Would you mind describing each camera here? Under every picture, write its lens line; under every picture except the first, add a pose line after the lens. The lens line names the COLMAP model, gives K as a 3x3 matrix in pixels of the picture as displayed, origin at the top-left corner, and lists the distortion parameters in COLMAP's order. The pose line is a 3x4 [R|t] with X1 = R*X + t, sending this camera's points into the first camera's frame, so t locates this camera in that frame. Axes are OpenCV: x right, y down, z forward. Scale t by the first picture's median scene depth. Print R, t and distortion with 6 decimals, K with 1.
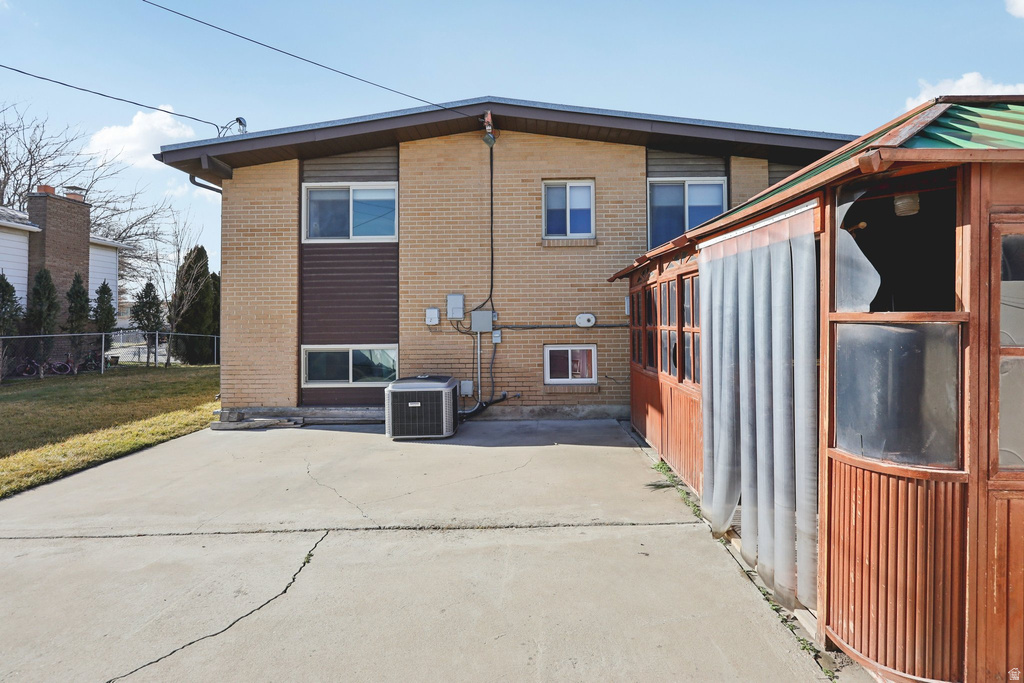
lens RADIAL K [[481.0, 0, 526.6], [0, 481.0, 321.9], [0, 0, 1]] dist [0.005019, 0.000914]
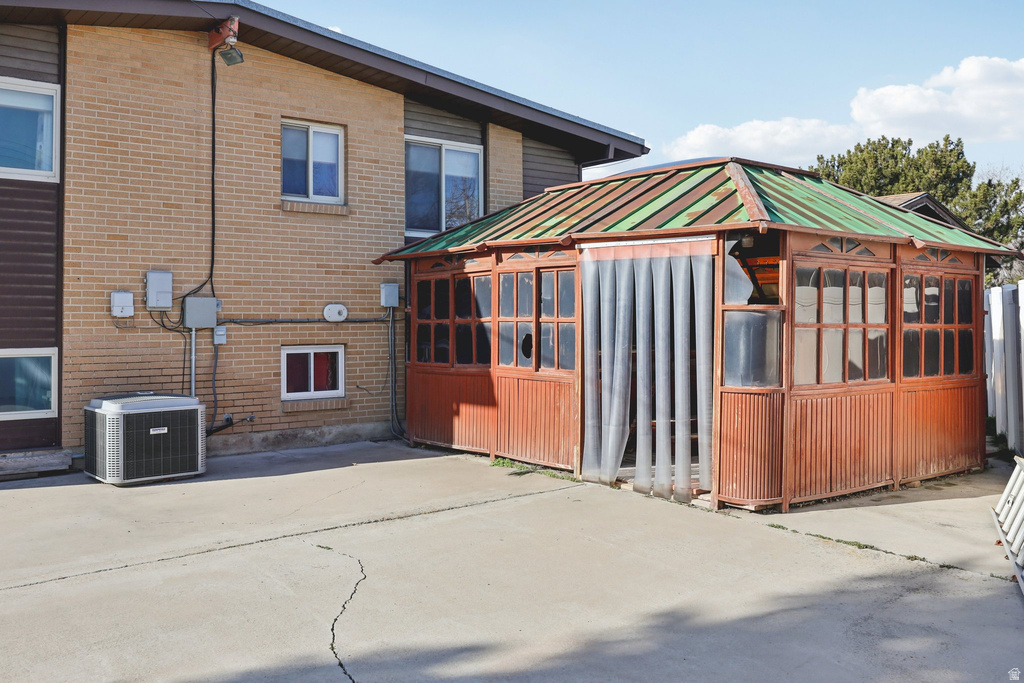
lens RADIAL K [[945.9, 0, 511.7], [0, 945.9, 338.2], [0, 0, 1]] dist [0.005963, 0.000000]
pose [[0.768538, -0.005200, 0.639783, -0.611132], [-0.002698, 0.999932, 0.011369, 0.018698], [-0.639798, -0.010464, 0.768472, -0.315717]]
